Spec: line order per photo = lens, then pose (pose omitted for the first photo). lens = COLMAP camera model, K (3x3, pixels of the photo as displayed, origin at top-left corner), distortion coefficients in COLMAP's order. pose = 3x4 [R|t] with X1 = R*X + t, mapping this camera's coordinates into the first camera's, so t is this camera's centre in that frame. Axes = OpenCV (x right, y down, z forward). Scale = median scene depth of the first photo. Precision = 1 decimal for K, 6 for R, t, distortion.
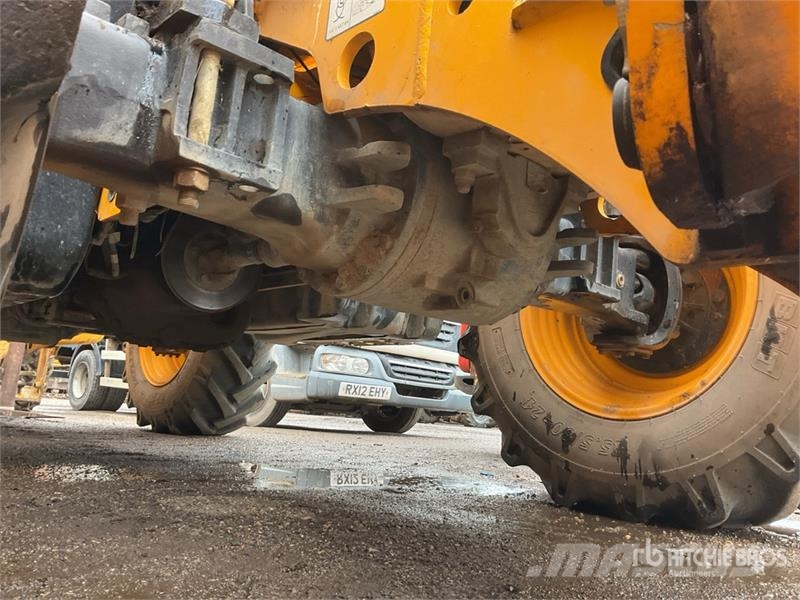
lens RADIAL K [[663.6, 0, 400.0], [0, 663.6, 299.1], [0, 0, 1]] dist [0.095796, -0.168562]
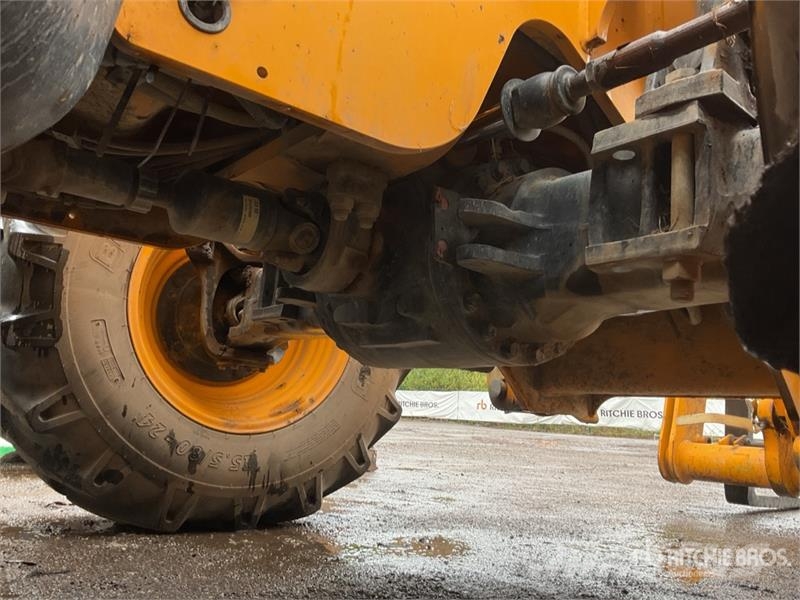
lens RADIAL K [[663.6, 0, 401.1], [0, 663.6, 301.1], [0, 0, 1]] dist [0.095796, -0.168562]
pose [[0.092096, 0.106654, 0.990022, -0.702605], [-0.213540, 0.973231, -0.084981, 0.016985], [-0.972584, -0.203583, 0.112406, 0.702609]]
